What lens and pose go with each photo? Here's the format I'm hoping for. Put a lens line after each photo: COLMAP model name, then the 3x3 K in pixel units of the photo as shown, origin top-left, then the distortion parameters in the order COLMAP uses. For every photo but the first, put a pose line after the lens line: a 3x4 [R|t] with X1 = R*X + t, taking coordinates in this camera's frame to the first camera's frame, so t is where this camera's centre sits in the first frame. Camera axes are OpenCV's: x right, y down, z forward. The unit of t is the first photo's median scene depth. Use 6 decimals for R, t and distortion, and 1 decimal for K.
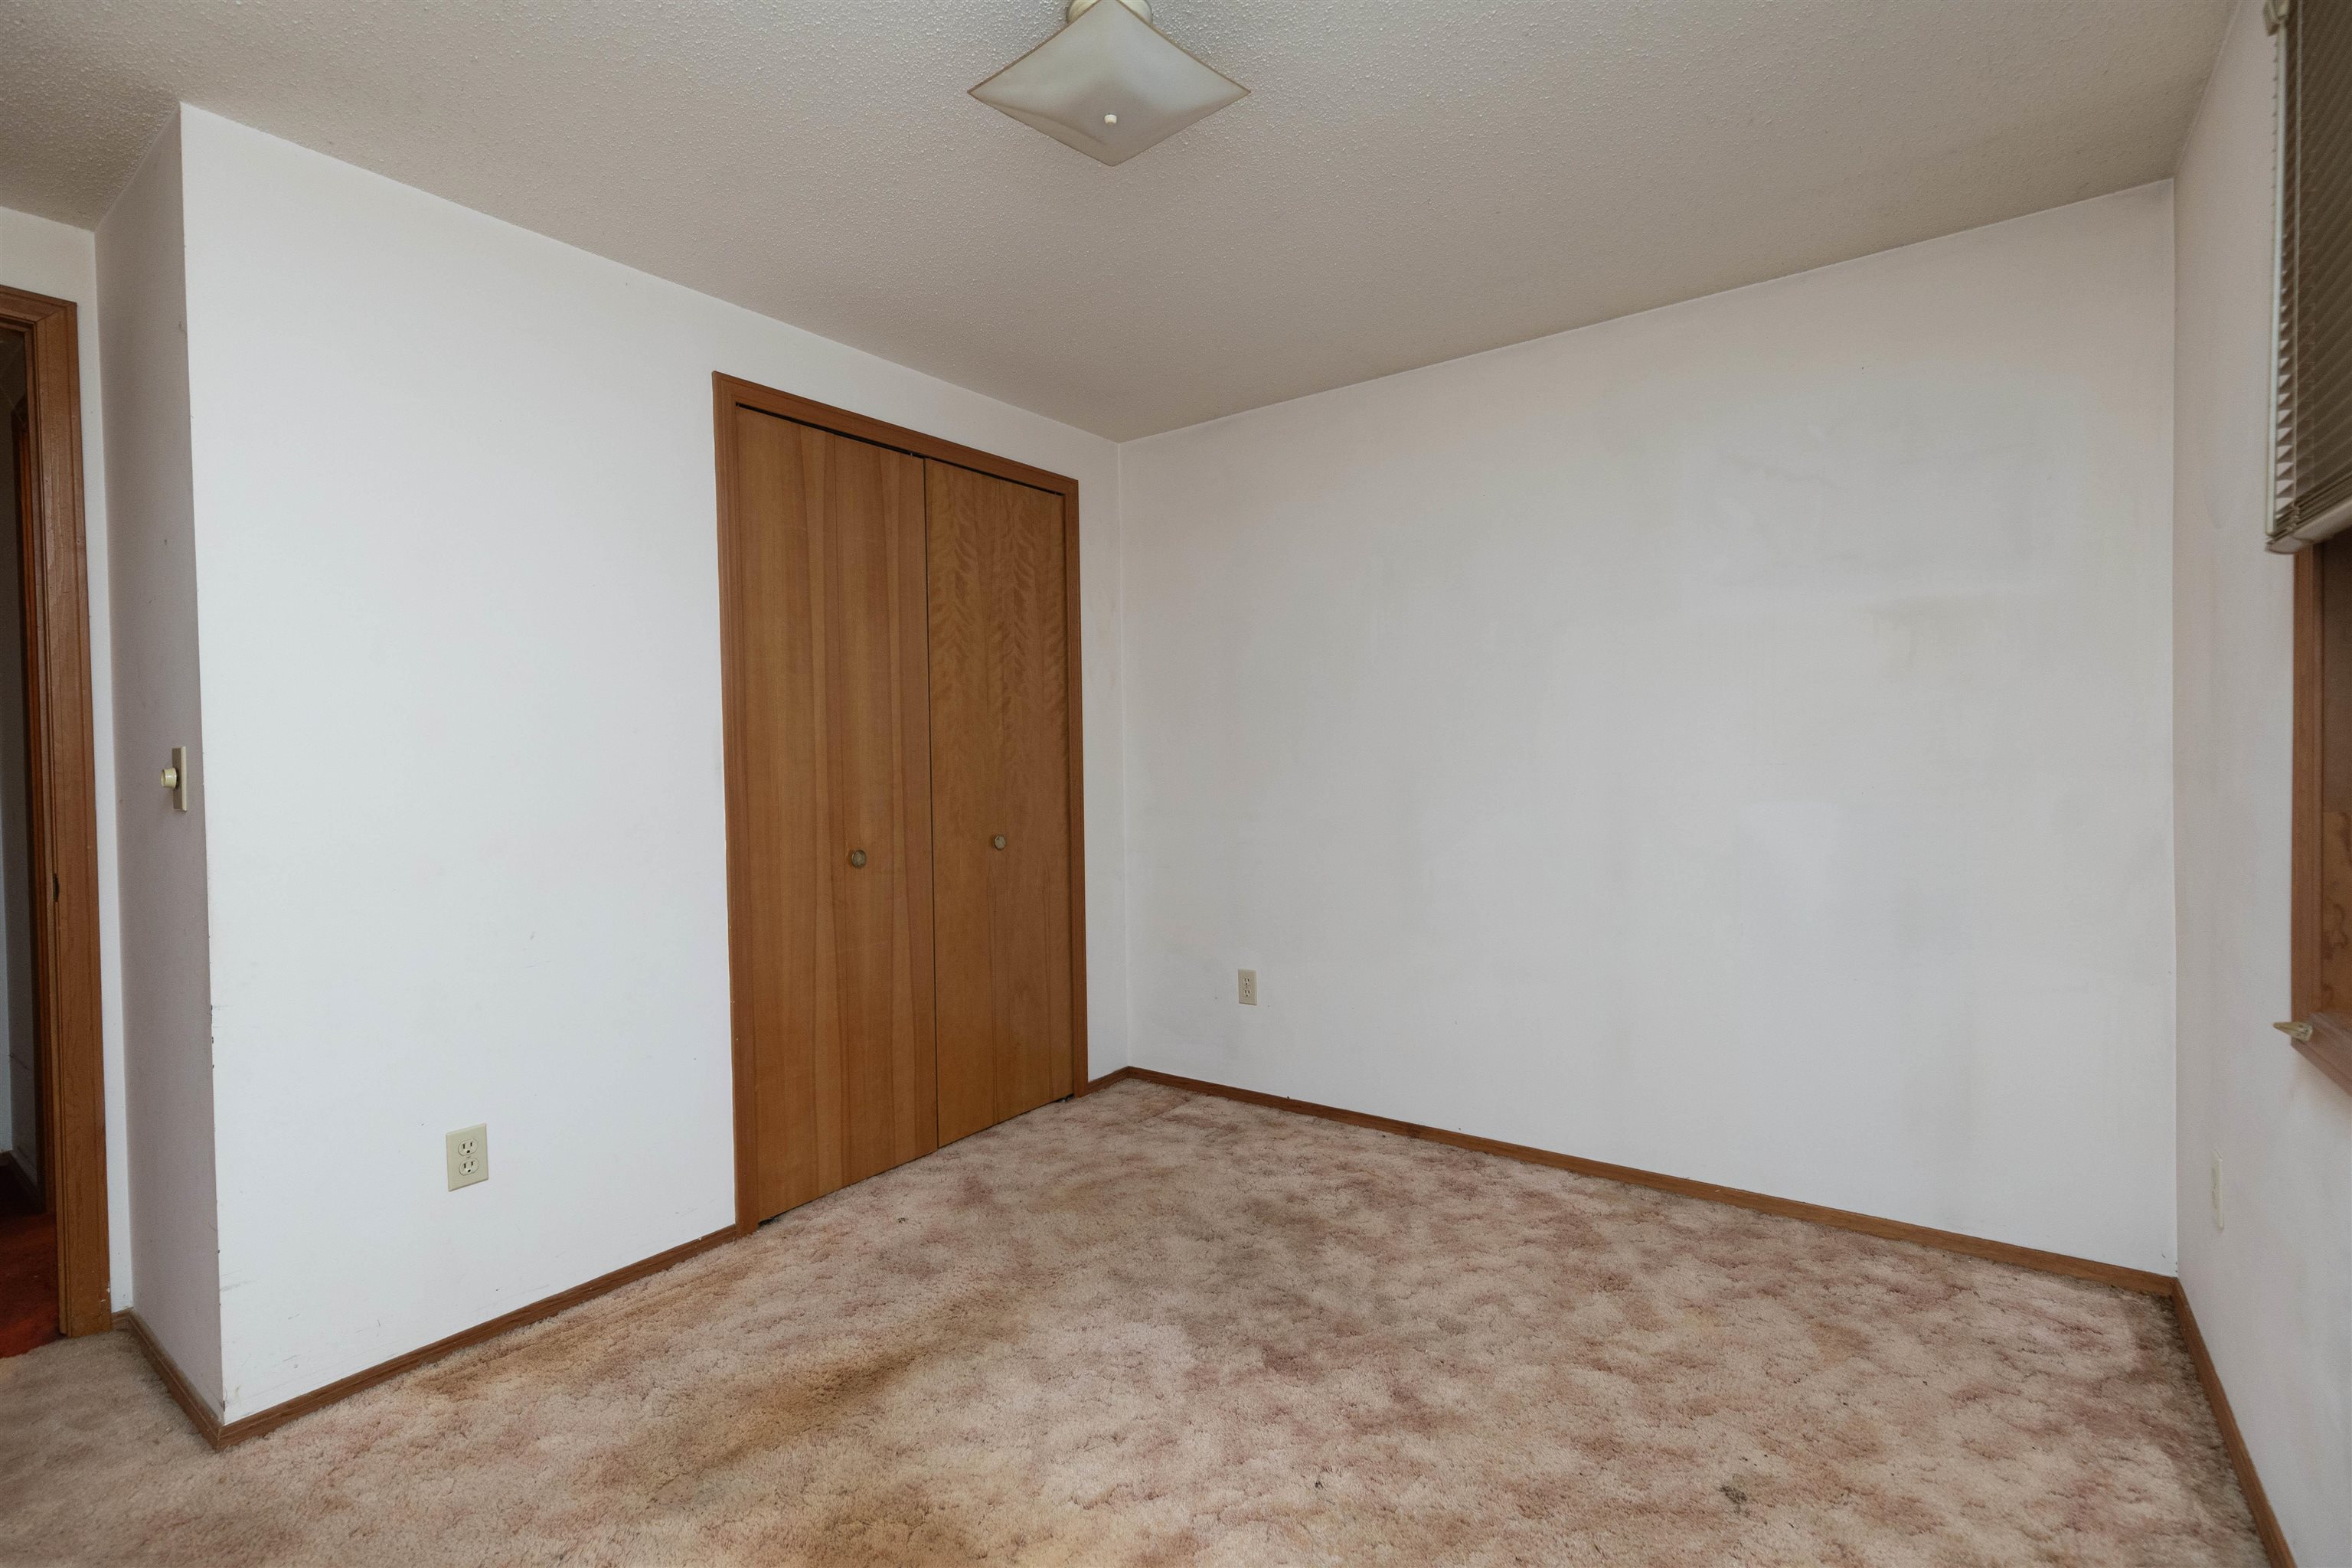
lens RADIAL K [[1051.8, 0, 1176.5], [0, 1051.8, 779.3], [0, 0, 1]] dist [0.008867, -0.000413]
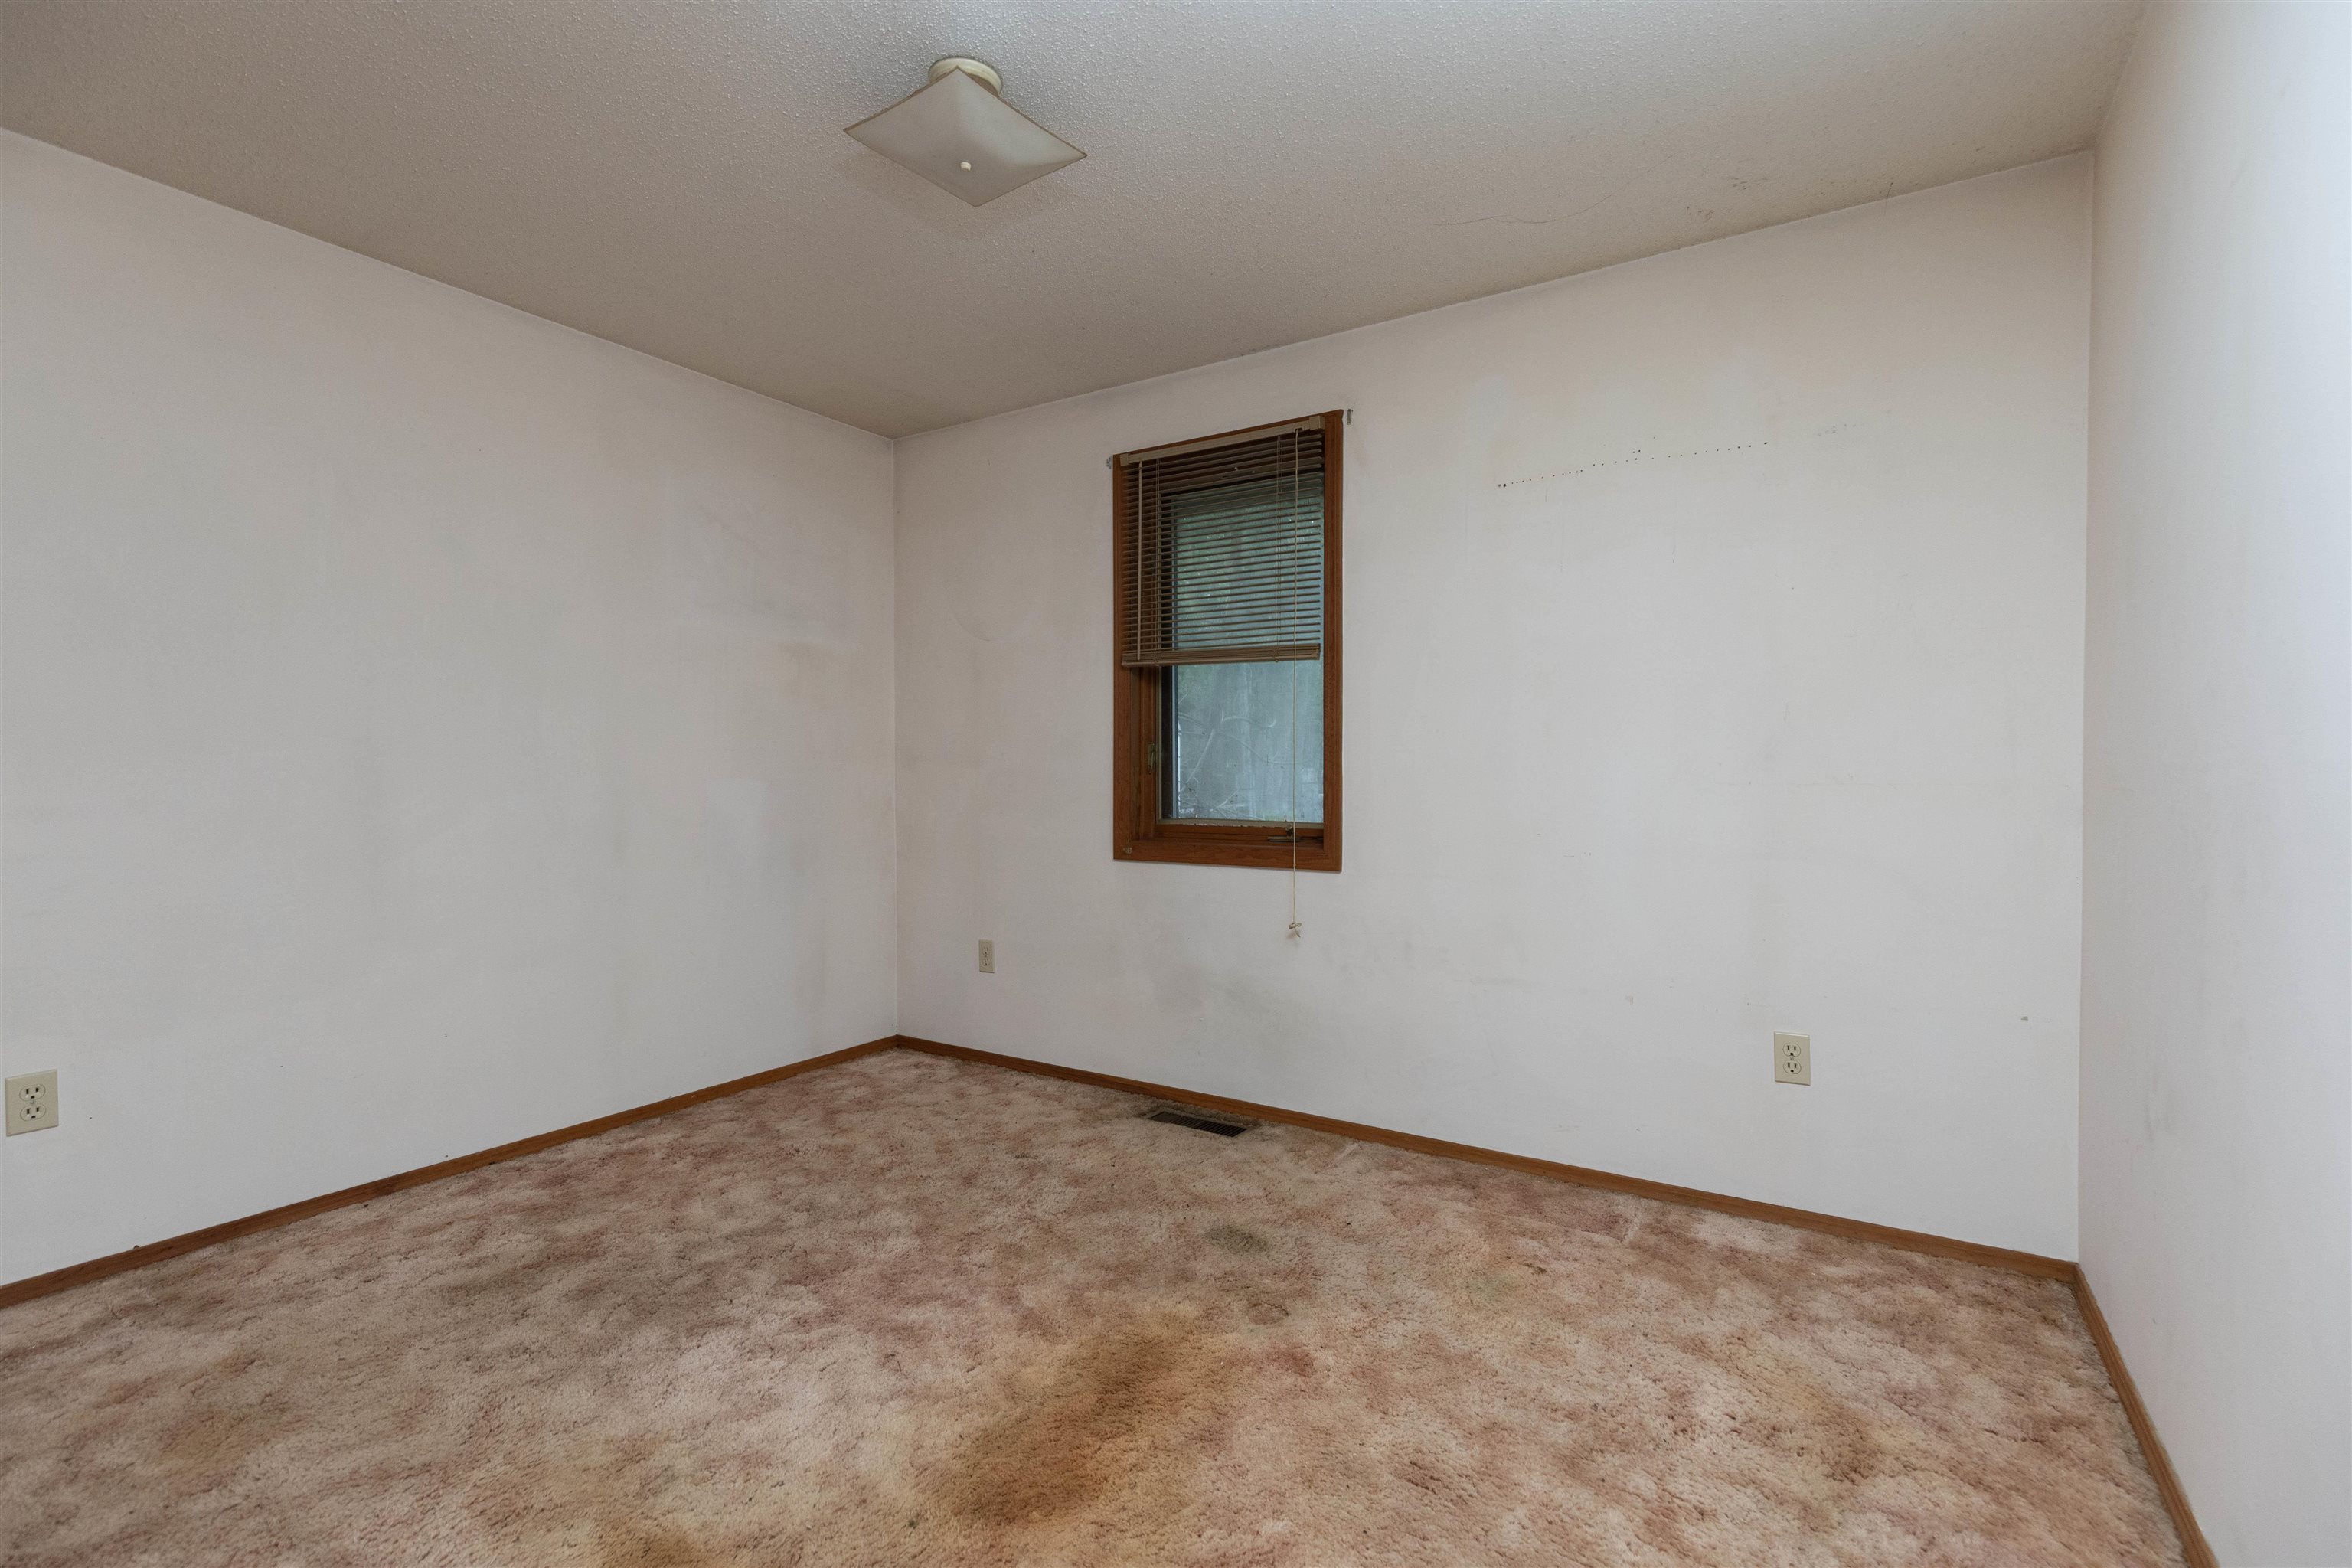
lens RADIAL K [[1051.8, 0, 1176.5], [0, 1051.8, 779.3], [0, 0, 1]] dist [0.008867, -0.000413]
pose [[-0.066108, 0.011233, 0.997749, -0.839851], [0.018688, 0.999775, -0.010018, 0.049441], [-0.997637, 0.017983, -0.066303, 0.575128]]
